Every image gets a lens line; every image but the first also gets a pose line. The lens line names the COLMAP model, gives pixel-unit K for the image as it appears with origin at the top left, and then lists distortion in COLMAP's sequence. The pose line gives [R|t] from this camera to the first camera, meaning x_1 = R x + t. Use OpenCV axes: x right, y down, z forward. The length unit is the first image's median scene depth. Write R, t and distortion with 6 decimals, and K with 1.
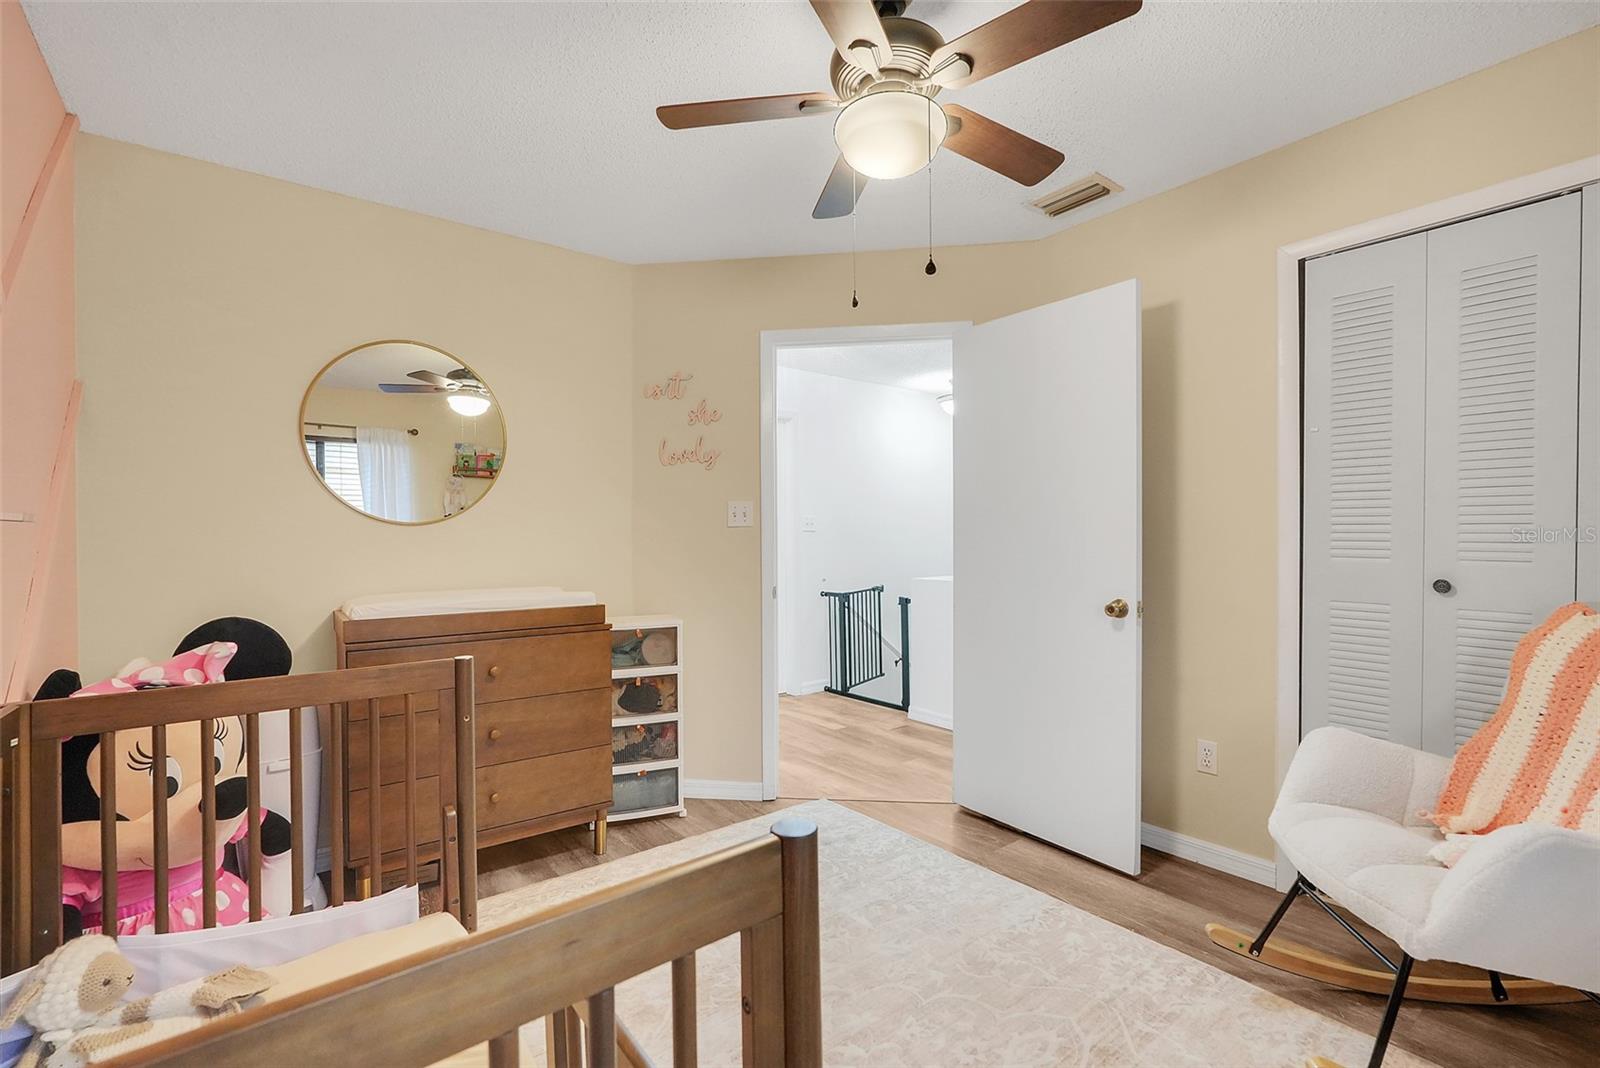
lens RADIAL K [[719.0, 0, 808.6], [0, 719.0, 537.2], [0, 0, 1]] dist [0.002168, 0.004101]
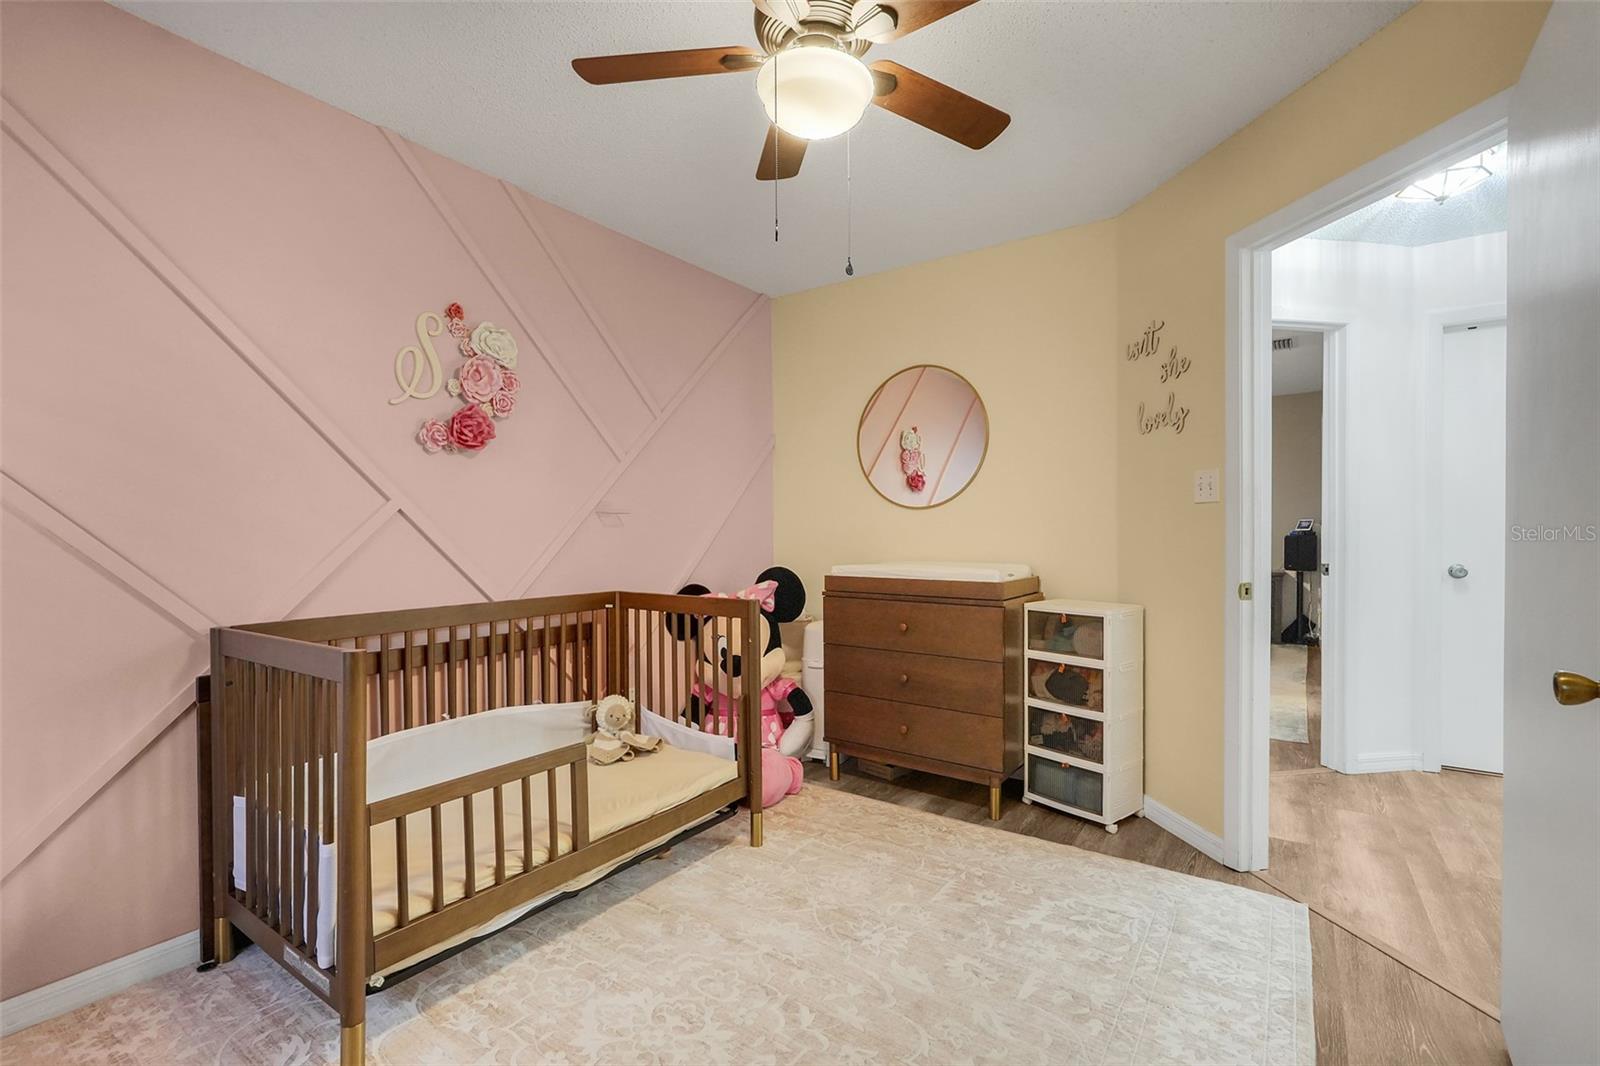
lens RADIAL K [[719.0, 0, 806.5], [0, 719.0, 537.0], [0, 0, 1]] dist [0.002168, 0.004101]
pose [[0.301196, 0.018178, -0.953389, 0.559737], [0.001764, 0.999806, 0.019620, 0.007467], [0.953561, -0.007592, 0.301105, 0.385926]]
